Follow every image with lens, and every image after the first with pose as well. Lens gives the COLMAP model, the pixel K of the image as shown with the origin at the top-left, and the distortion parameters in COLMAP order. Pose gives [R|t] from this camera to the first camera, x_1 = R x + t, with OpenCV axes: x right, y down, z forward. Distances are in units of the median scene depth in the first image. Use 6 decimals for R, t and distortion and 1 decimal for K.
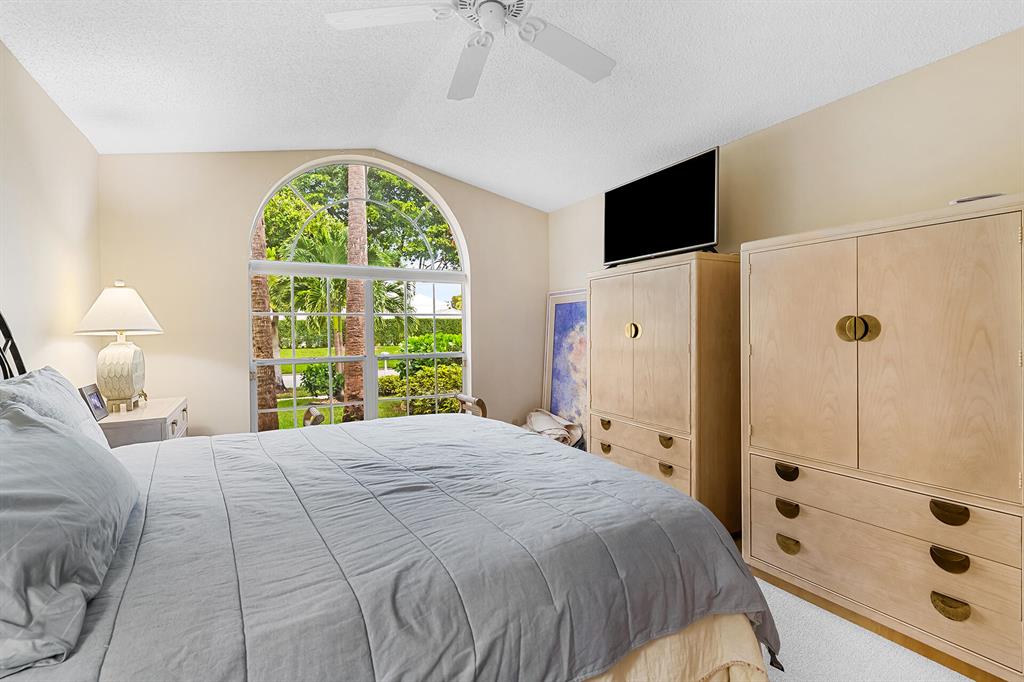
lens RADIAL K [[461.9, 0, 512.0], [0, 461.9, 341.0], [0, 0, 1]] dist [0.000938, -0.000211]
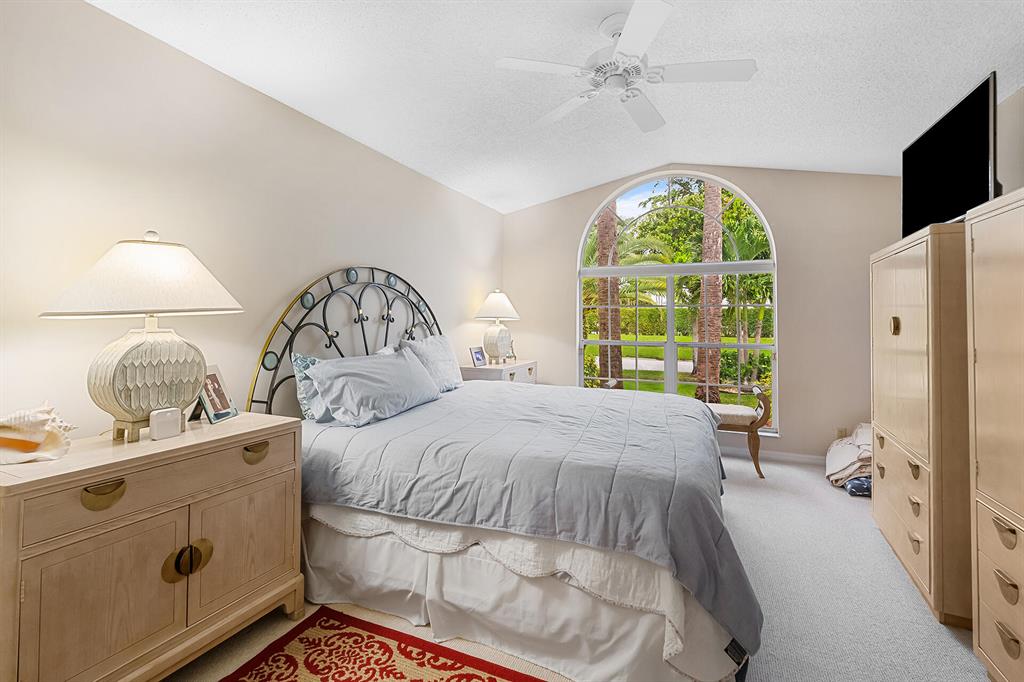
lens RADIAL K [[441.5, 0, 499.6], [0, 441.5, 321.6], [0, 0, 1]] dist [0.002329, -0.000509]
pose [[0.610873, 0.020363, -0.791467, 0.716954], [-0.031450, 0.999504, 0.001442, -0.014690], [0.791104, 0.024010, 0.611210, -0.017272]]
